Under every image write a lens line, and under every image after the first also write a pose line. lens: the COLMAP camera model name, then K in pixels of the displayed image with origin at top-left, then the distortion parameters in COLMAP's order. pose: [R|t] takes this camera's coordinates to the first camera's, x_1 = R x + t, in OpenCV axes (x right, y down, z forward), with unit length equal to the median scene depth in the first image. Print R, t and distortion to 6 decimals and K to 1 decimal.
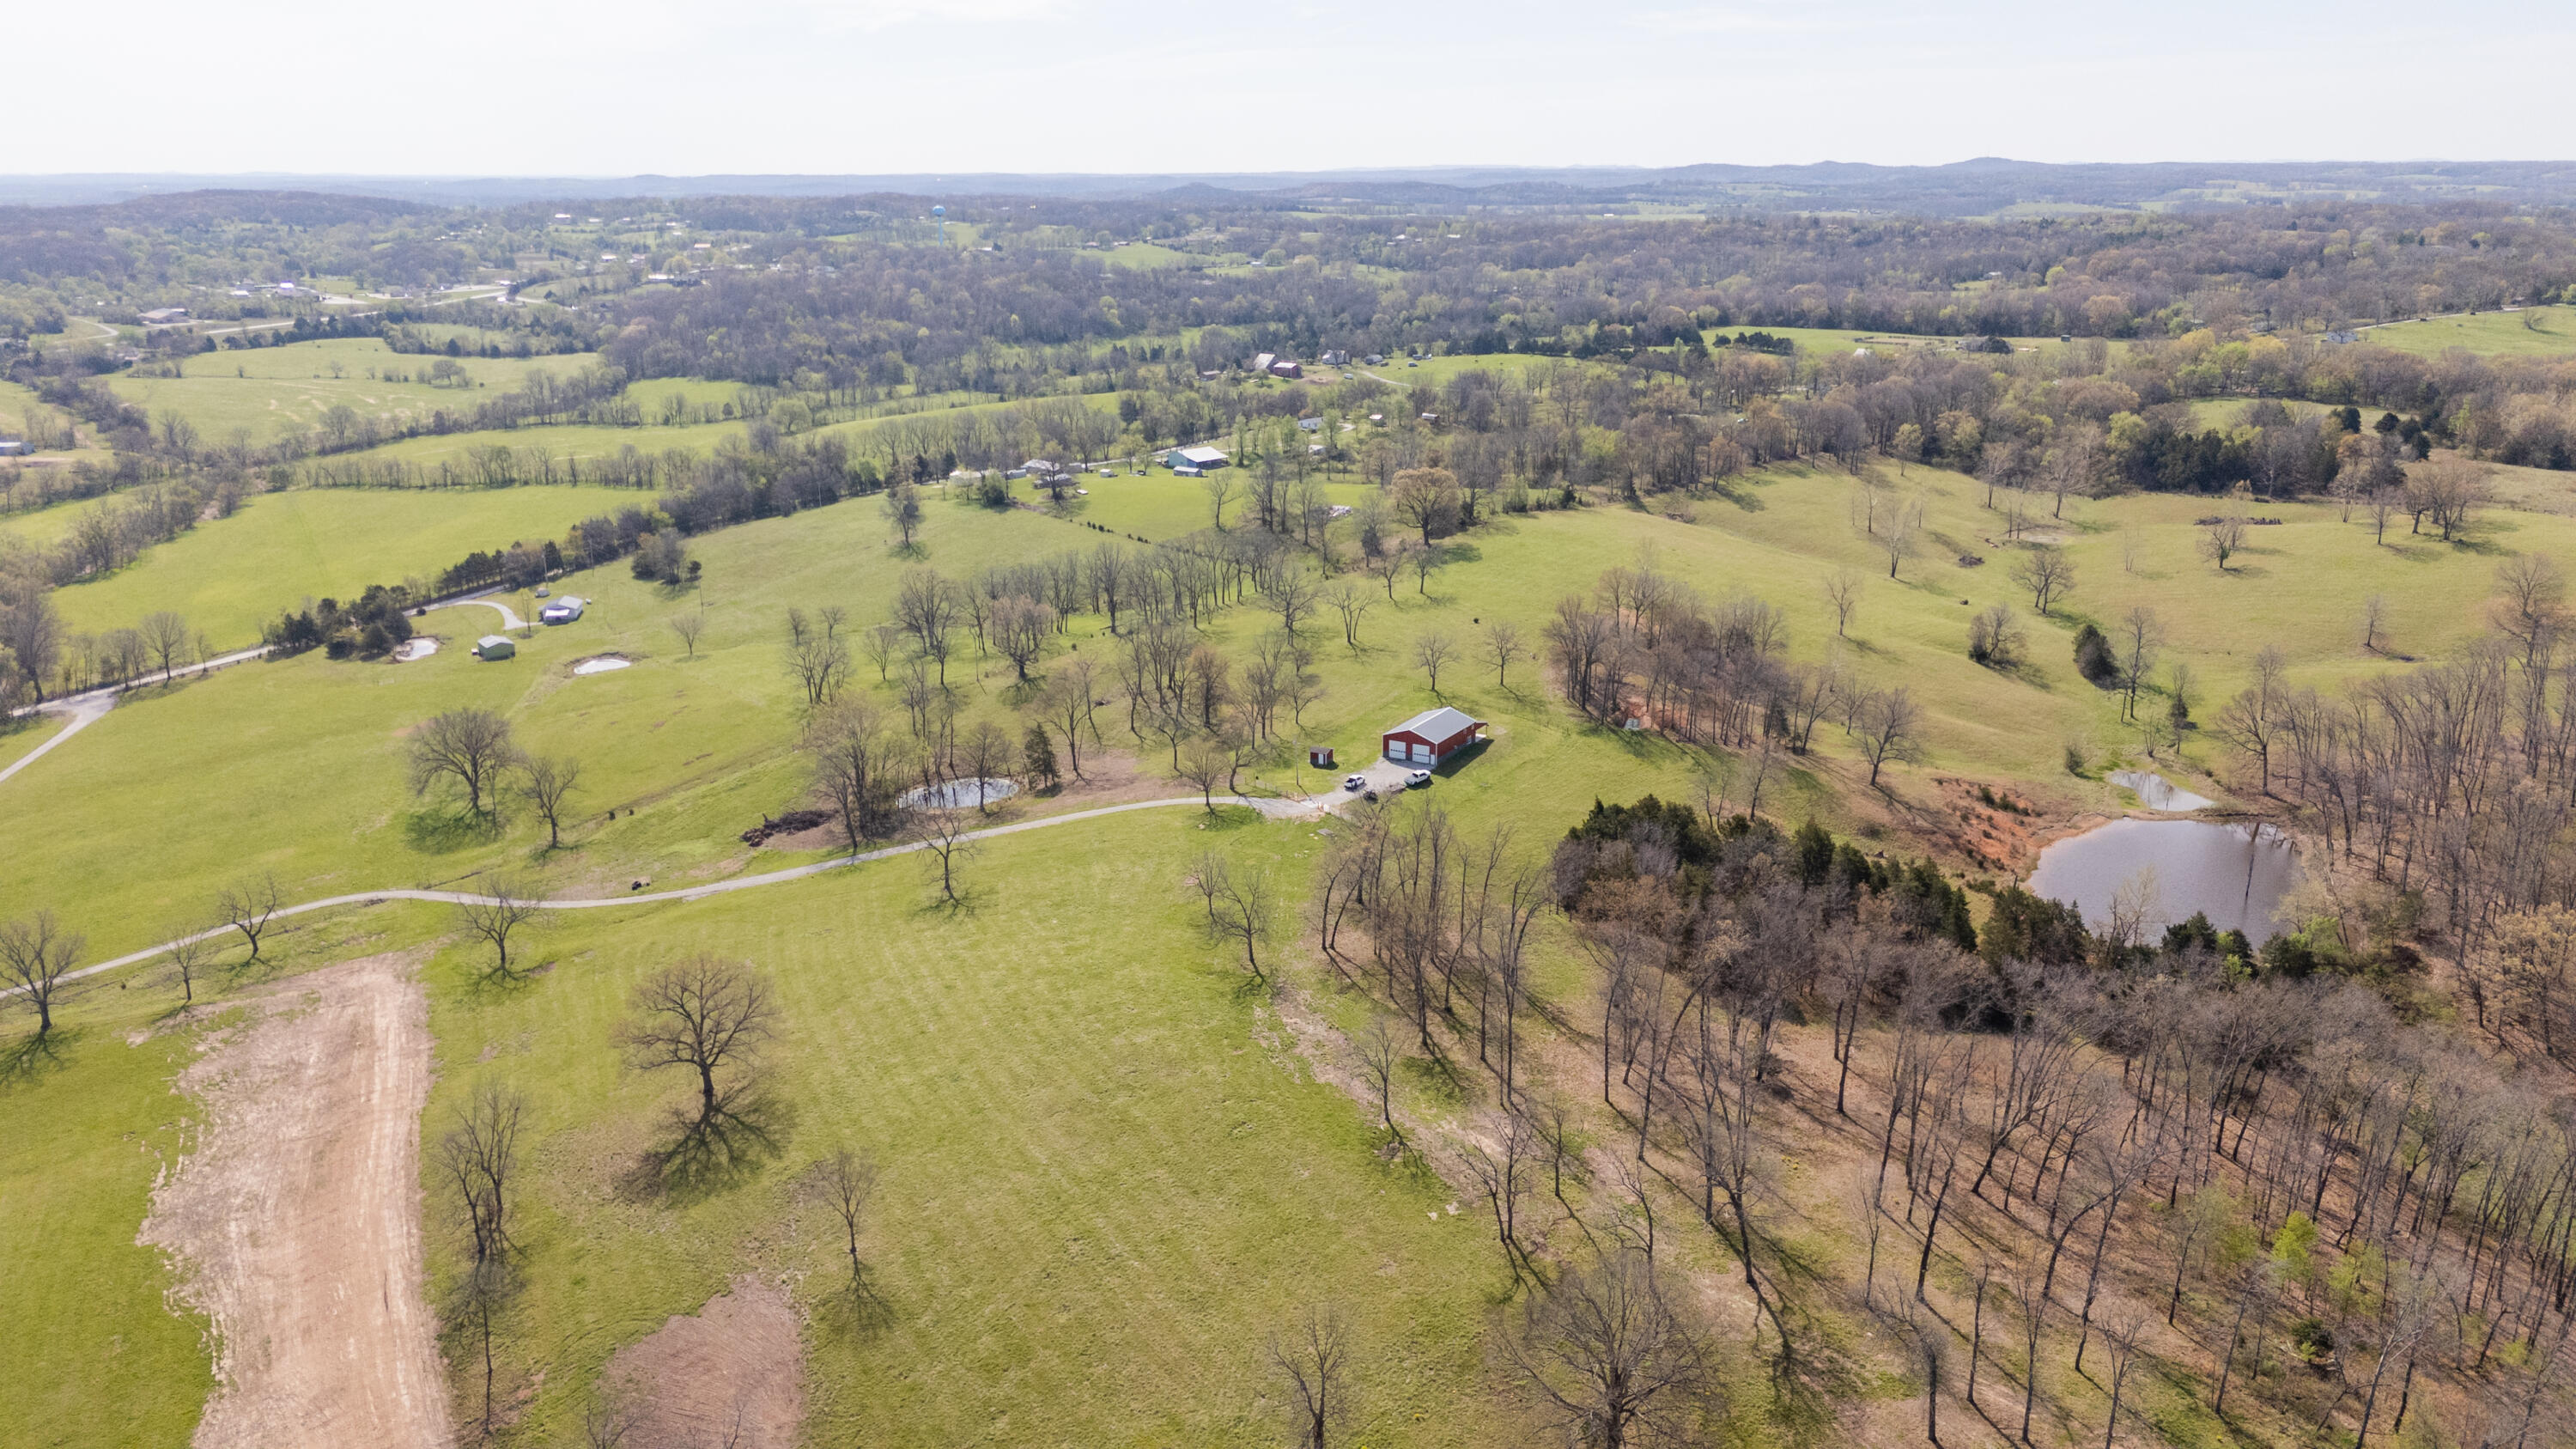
lens RADIAL K [[1885.7, 0, 1298.2], [0, 1885.7, 746.7], [0, 0, 1]] dist [0.073717, -0.065406]
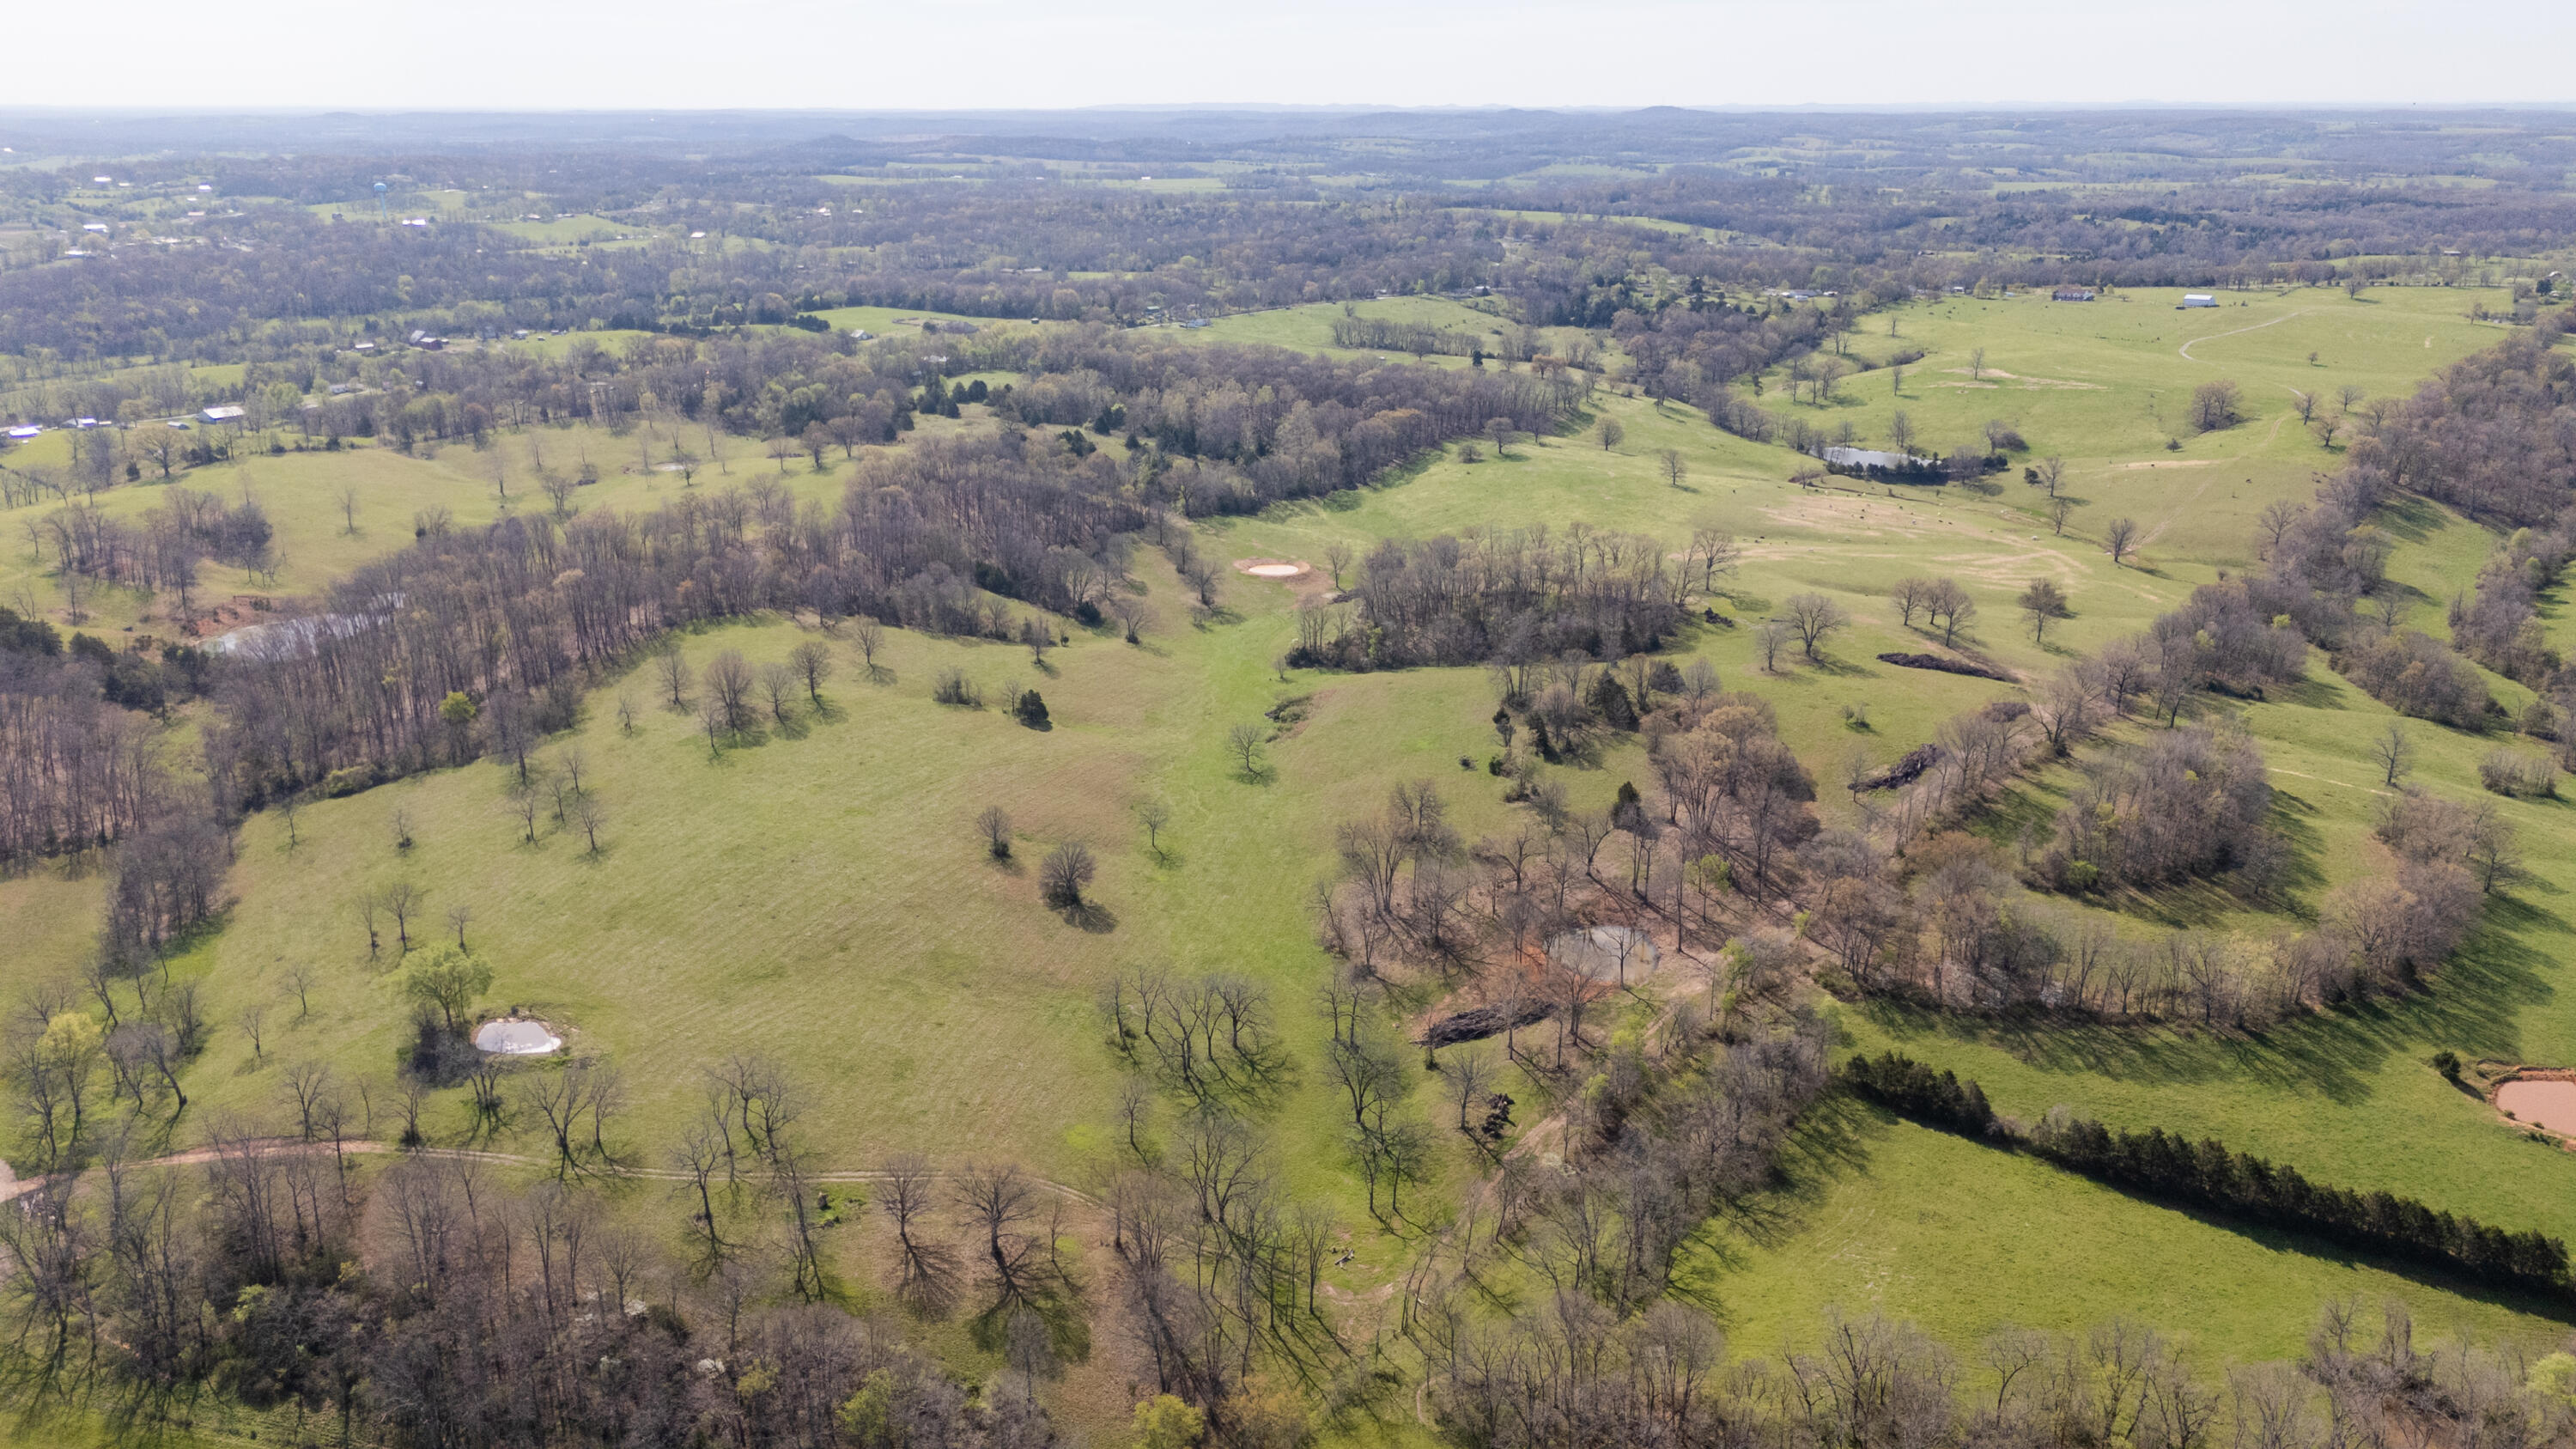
lens RADIAL K [[1885.7, 0, 1297.6], [0, 1885.7, 764.6], [0, 0, 1]] dist [0.073717, -0.065406]
pose [[0.994511, -0.032357, 0.099507, 0.917065], [0.028368, 0.998746, 0.041243, 0.104116], [-0.100717, -0.038194, 0.994182, -0.760772]]
